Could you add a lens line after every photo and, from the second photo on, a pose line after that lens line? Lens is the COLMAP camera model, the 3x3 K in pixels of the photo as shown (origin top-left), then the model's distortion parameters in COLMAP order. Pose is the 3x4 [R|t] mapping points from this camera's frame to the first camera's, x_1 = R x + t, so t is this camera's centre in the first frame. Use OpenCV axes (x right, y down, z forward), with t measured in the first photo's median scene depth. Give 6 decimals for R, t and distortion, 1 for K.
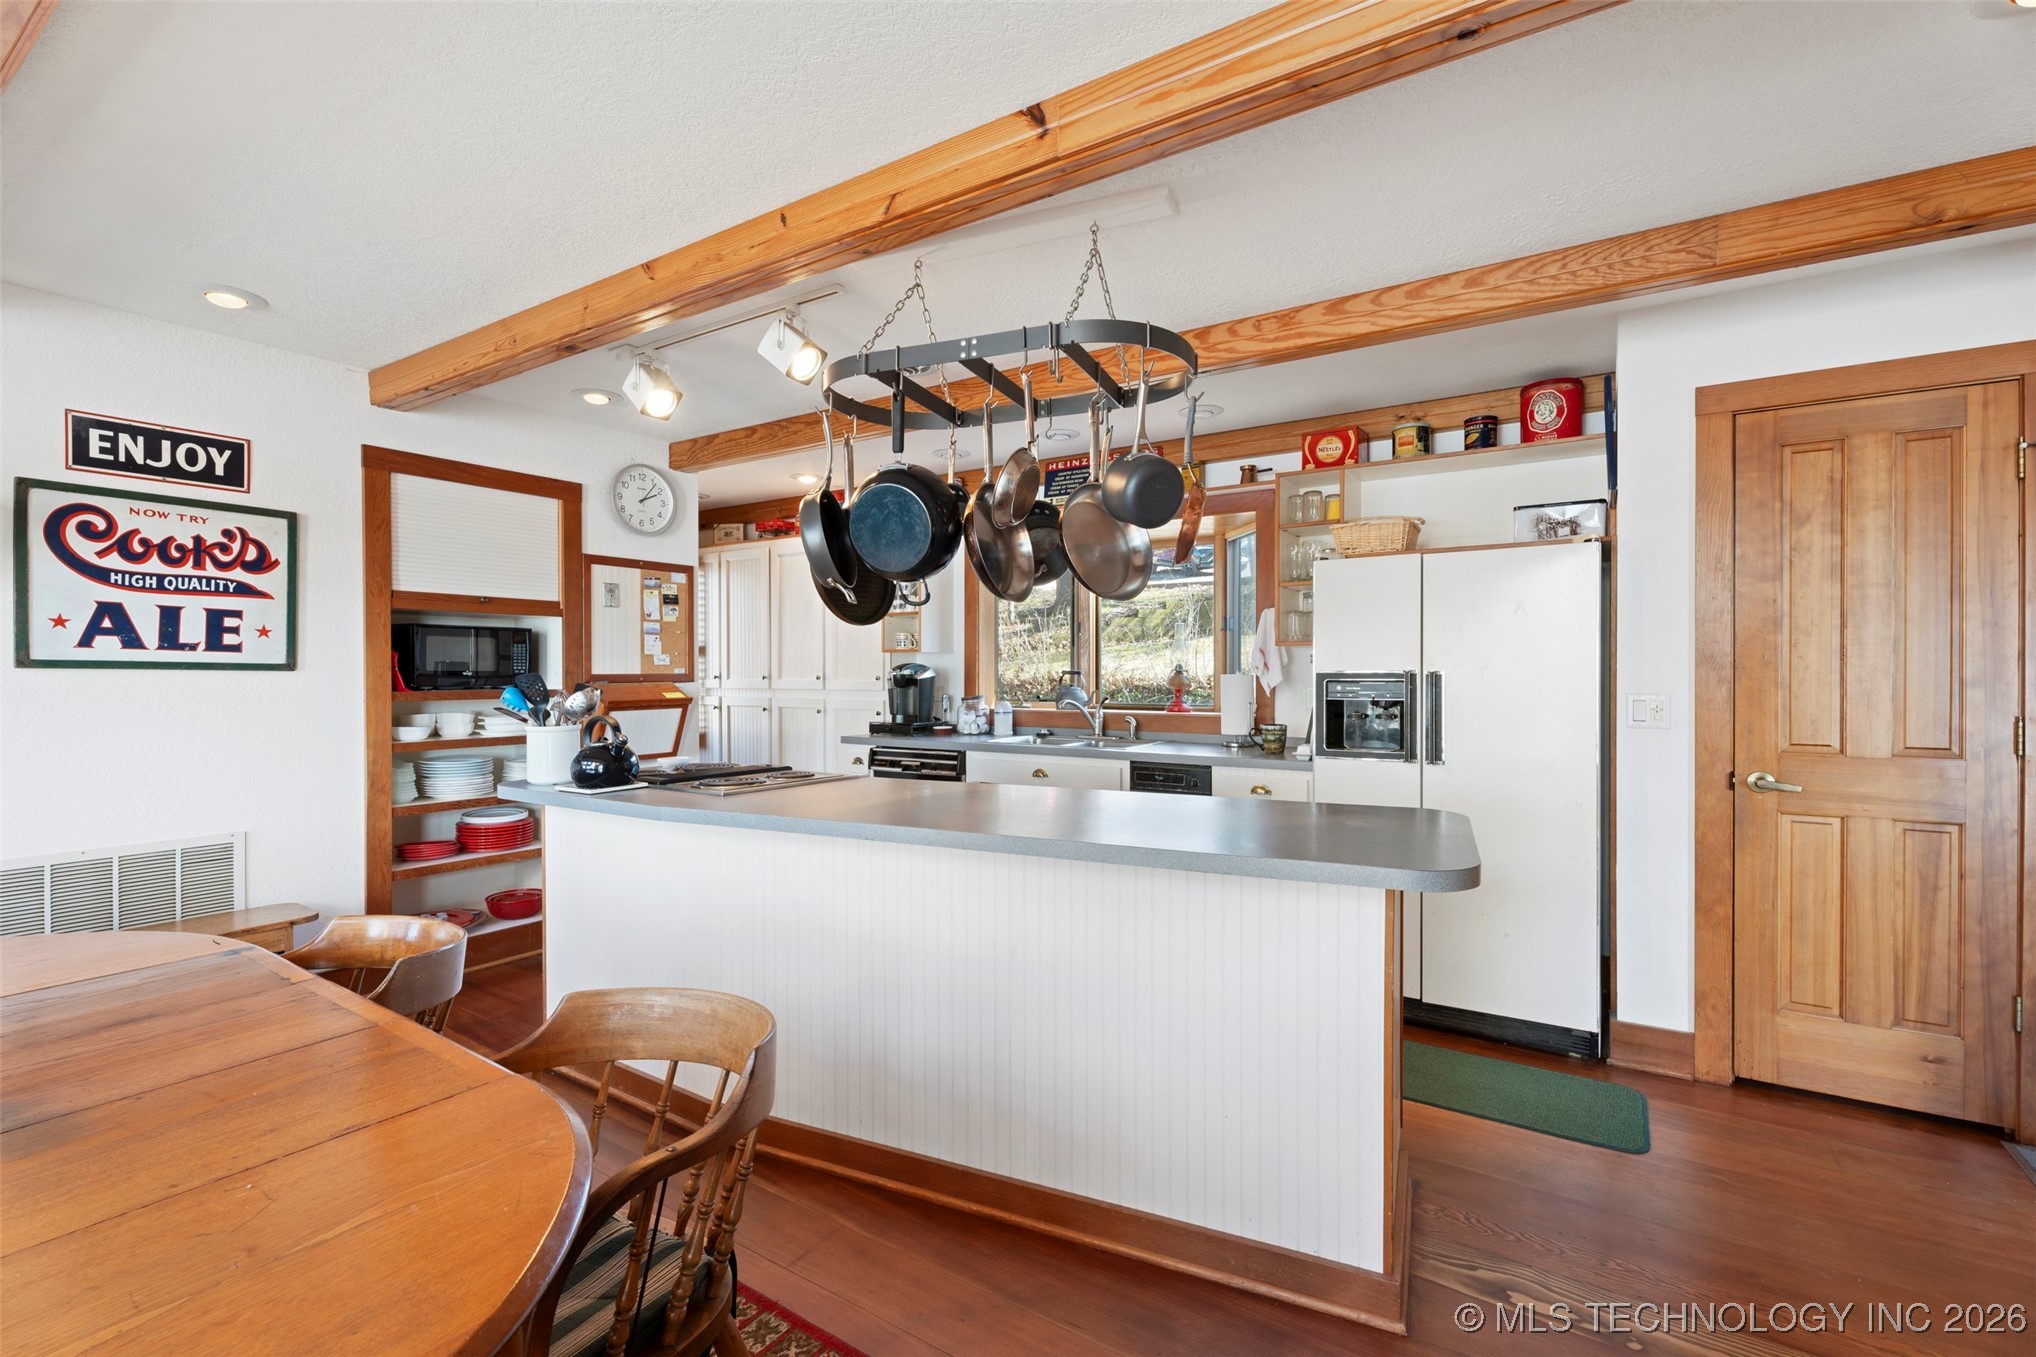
lens RADIAL K [[904.4, 0, 1022.8], [0, 904.4, 683.9], [0, 0, 1]] dist [-0.004388, -0.000766]
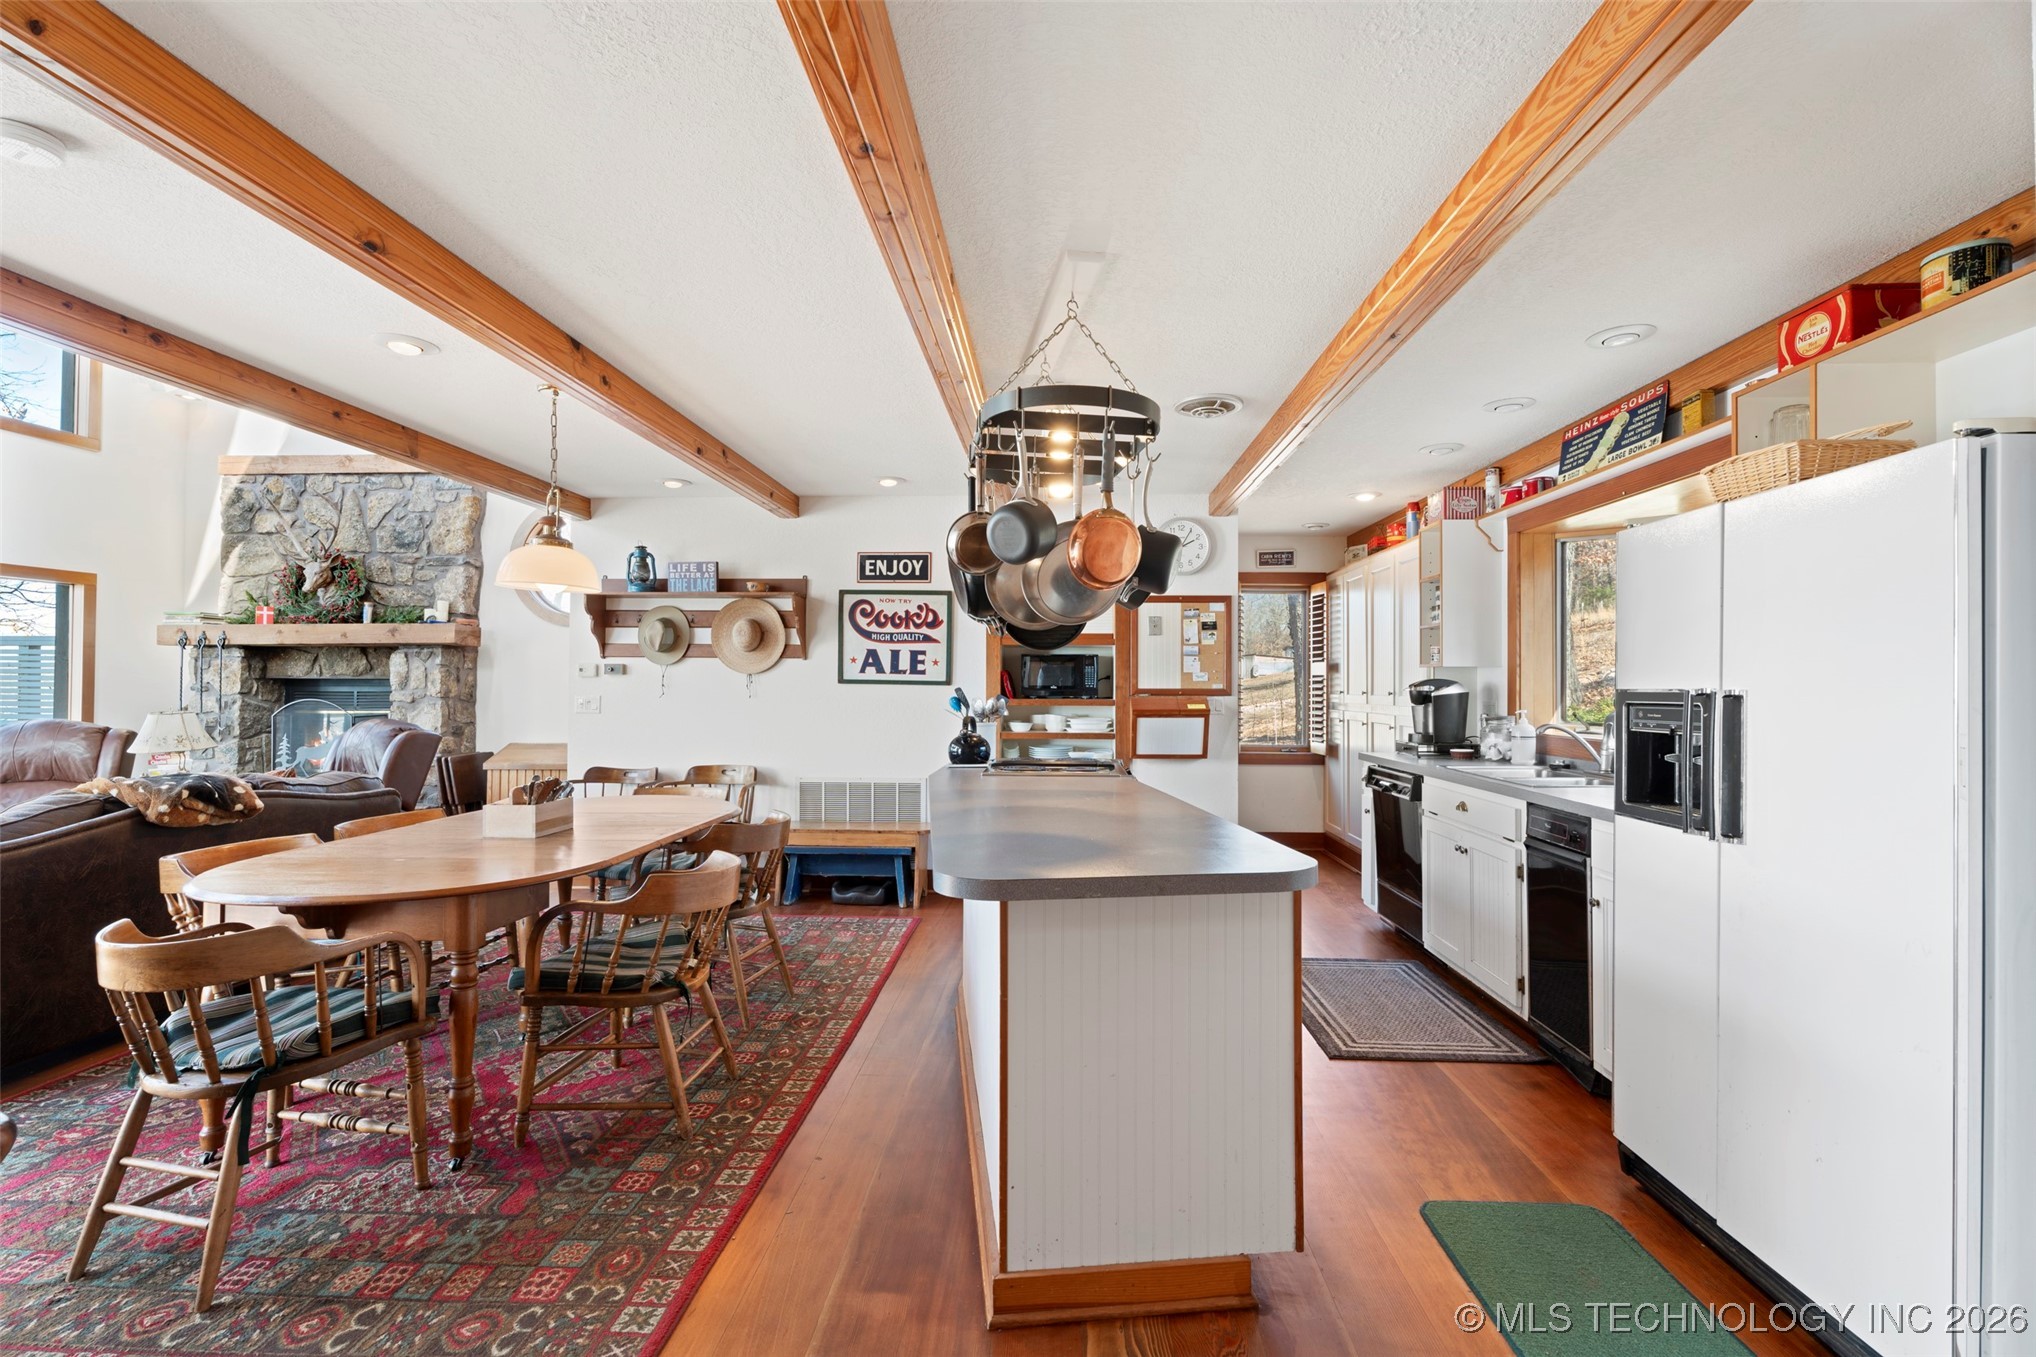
lens RADIAL K [[904.4, 0, 1022.7], [0, 904.4, 674.6], [0, 0, 1]] dist [-0.004388, -0.000766]
pose [[0.511069, -0.008000, -0.859503, 0.739461], [-0.015068, 0.999720, -0.018265, -0.005932], [0.859408, 0.022285, 0.510805, 0.270831]]
